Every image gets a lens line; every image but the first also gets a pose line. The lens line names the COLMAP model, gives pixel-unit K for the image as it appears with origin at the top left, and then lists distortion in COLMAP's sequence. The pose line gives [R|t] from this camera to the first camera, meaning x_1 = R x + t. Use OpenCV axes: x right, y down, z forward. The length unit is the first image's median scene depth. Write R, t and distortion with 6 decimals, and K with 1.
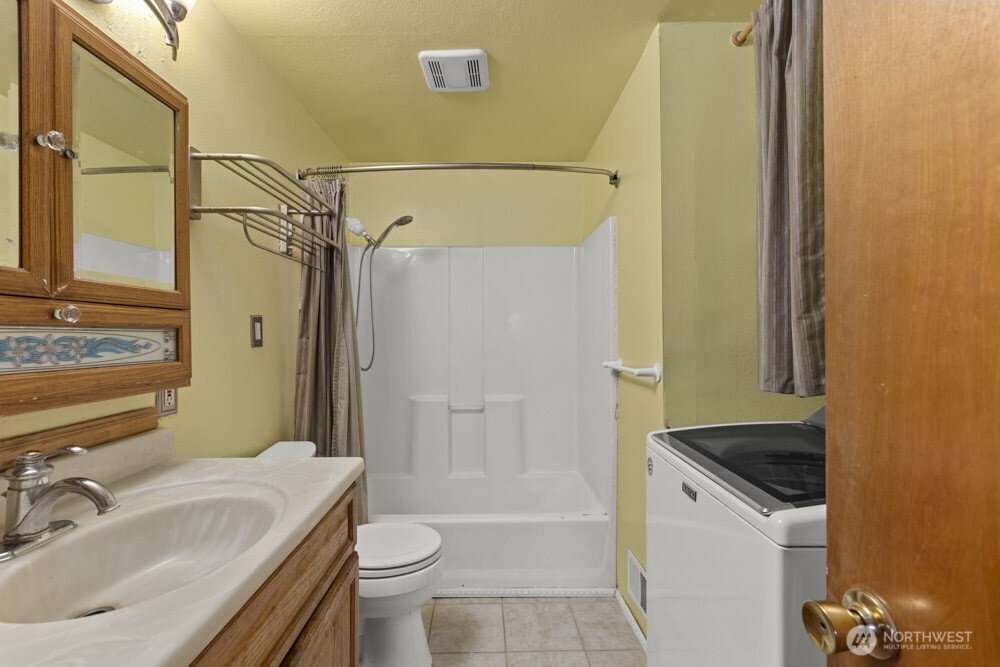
lens RADIAL K [[446.6, 0, 496.4], [0, 446.6, 332.2], [0, 0, 1]] dist [0.001943, -0.001398]
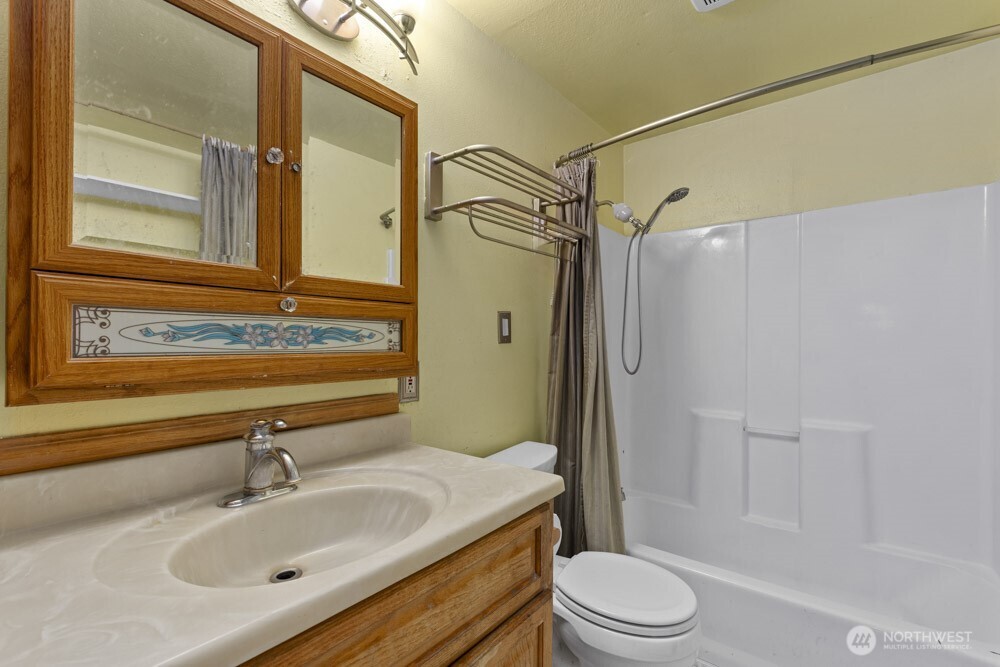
lens RADIAL K [[446.6, 0, 502.5], [0, 446.6, 338.7], [0, 0, 1]] dist [0.001943, -0.001398]
pose [[0.770822, 0.003645, -0.637041, 0.142477], [-0.002874, 0.999993, 0.002243, 0.029904], [0.637045, 0.000102, 0.770827, 0.321973]]
